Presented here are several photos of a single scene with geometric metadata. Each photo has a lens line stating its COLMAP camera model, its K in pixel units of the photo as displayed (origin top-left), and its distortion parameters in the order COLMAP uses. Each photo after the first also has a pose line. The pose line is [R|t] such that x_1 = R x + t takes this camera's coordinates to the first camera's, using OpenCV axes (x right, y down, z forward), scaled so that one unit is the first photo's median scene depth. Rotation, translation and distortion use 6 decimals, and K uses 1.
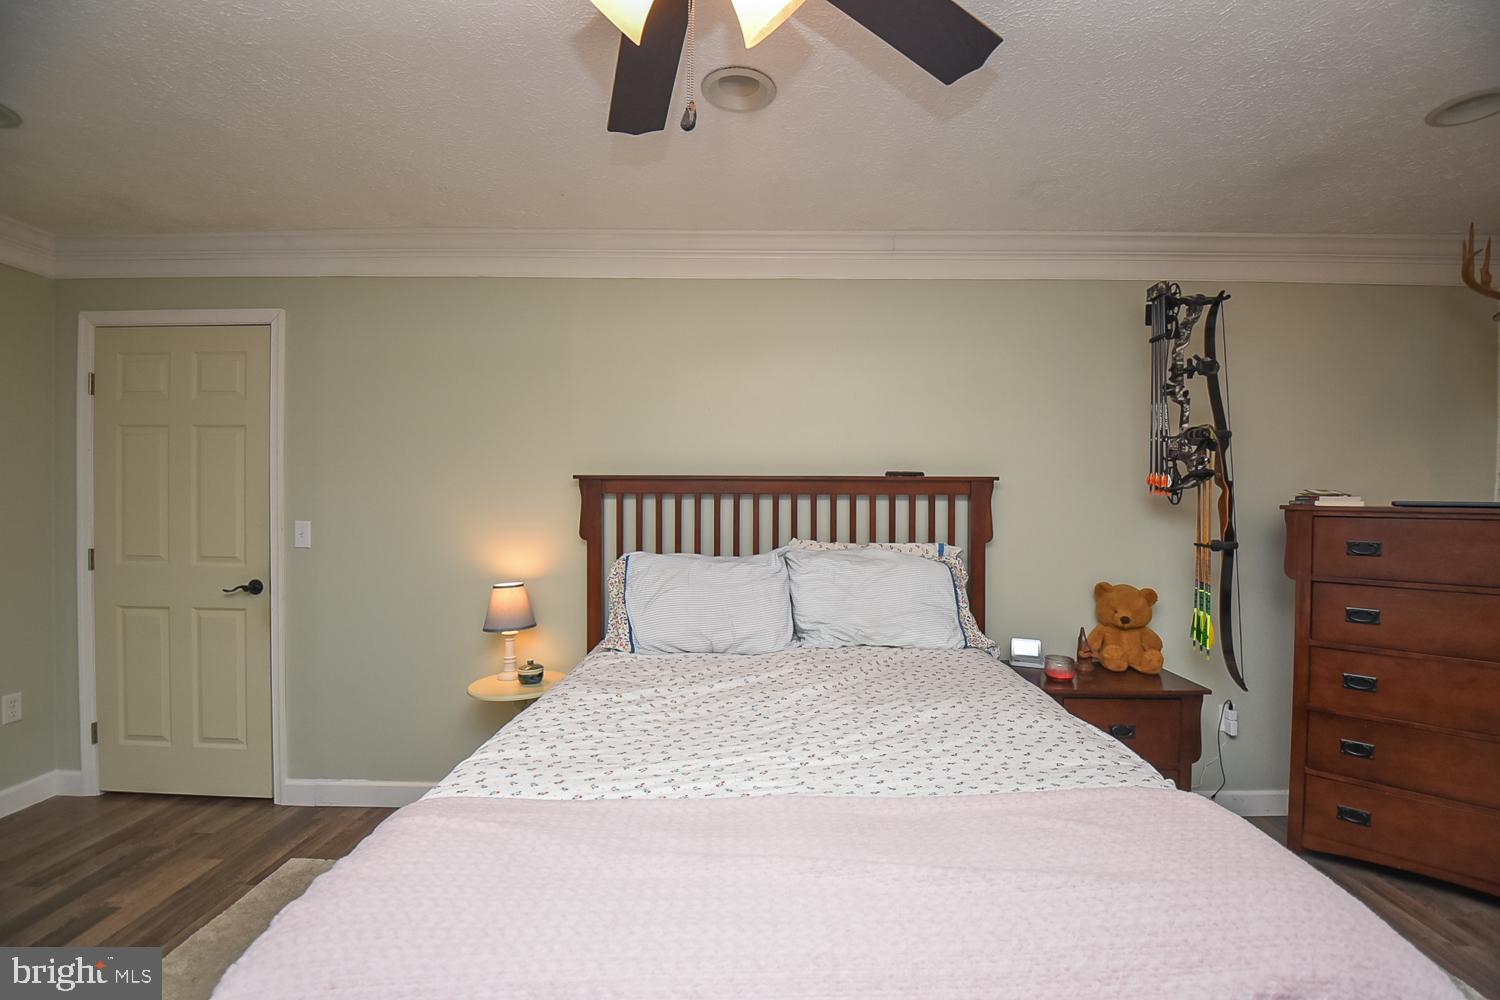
lens RADIAL K [[660.3, 0, 759.2], [0, 660.3, 495.8], [0, 0, 1]] dist [0.002746, -0.017971]
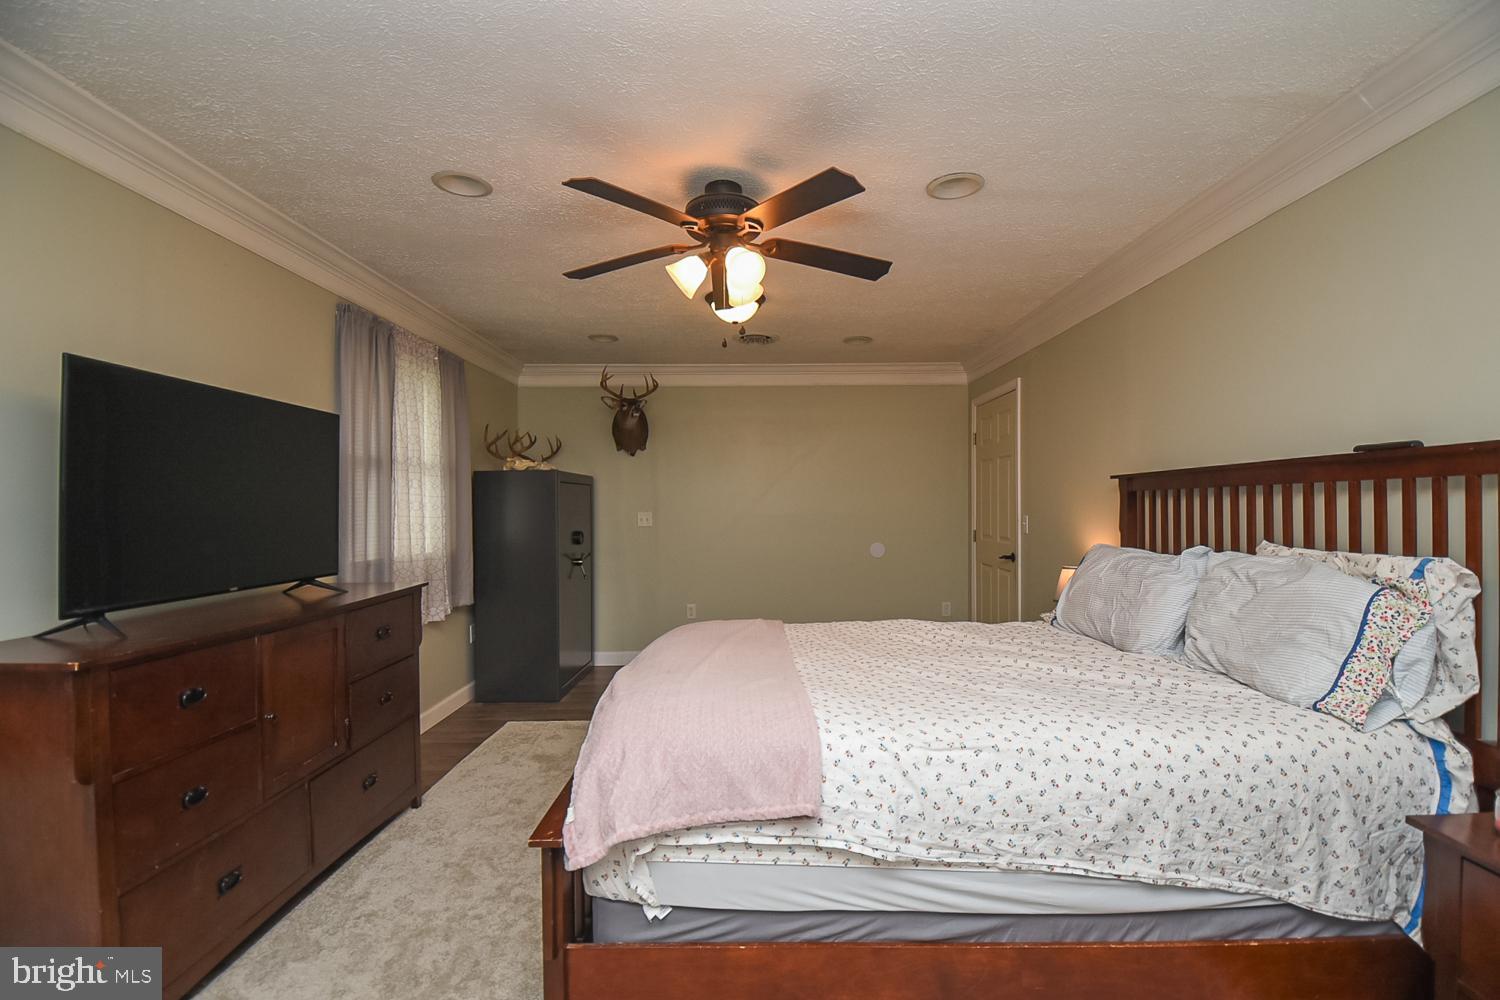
lens RADIAL K [[660.3, 0, 759.2], [0, 660.3, 495.8], [0, 0, 1]] dist [0.002746, -0.017971]
pose [[0.029439, -0.022235, -0.999319, 0.825072], [-0.006281, 0.999729, -0.022430, 0.032211], [0.999547, 0.006937, 0.029291, 0.364237]]
